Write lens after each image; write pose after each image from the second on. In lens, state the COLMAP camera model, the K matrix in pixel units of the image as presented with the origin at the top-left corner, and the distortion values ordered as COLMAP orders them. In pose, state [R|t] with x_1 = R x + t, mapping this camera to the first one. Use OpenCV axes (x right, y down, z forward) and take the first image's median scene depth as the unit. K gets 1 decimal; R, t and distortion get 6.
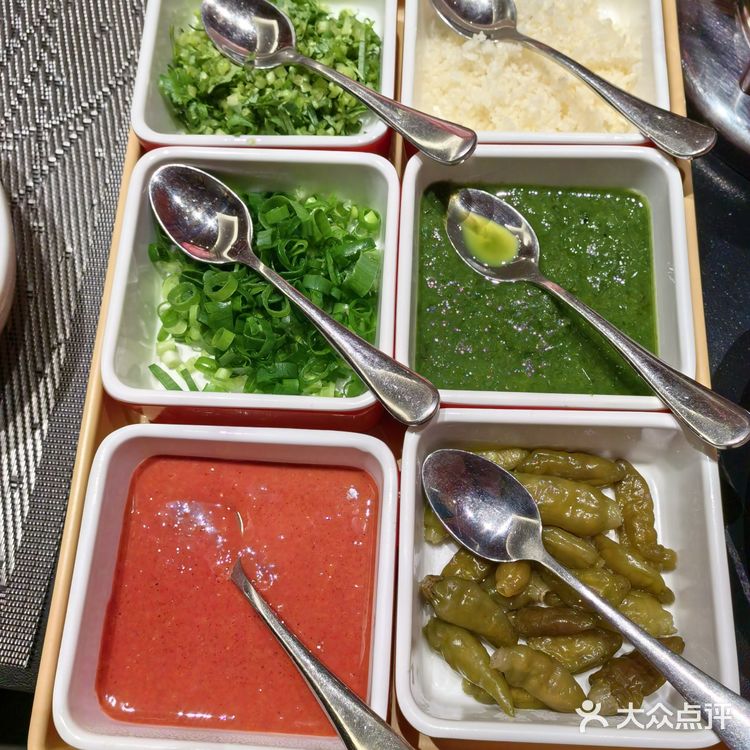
lens RADIAL K [[824.2, 0, 374.5], [0, 824.2, 375.4], [0, 0, 1]] dist [0.016058, 0.000000]
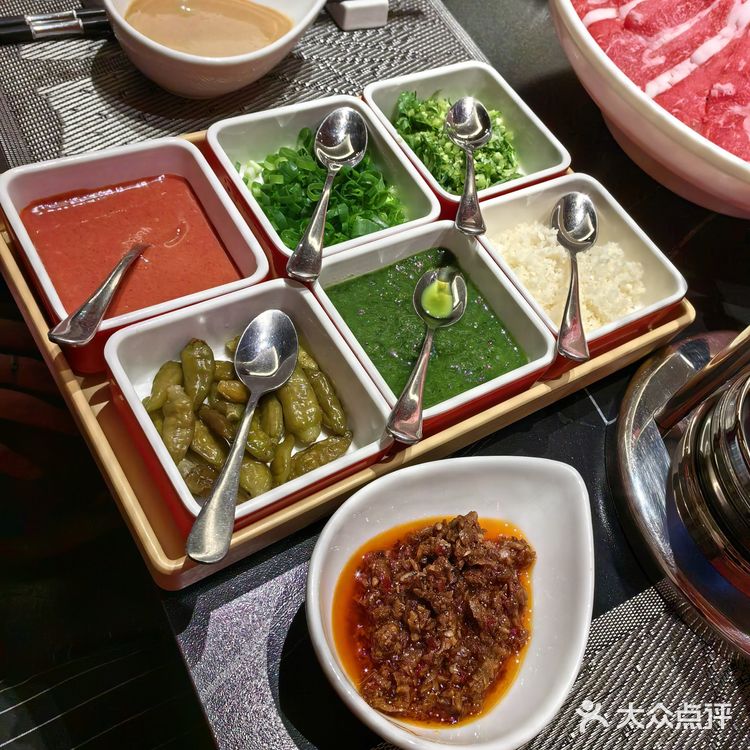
lens RADIAL K [[824.2, 0, 376.2], [0, 824.2, 376.2], [0, 0, 1]] dist [0.016058, 0.000000]
pose [[0.545910, 0.782966, -0.298238, 0.540442], [-0.837732, 0.515914, -0.178993, 0.215525], [0.013720, 0.347558, 0.937558, -0.233514]]
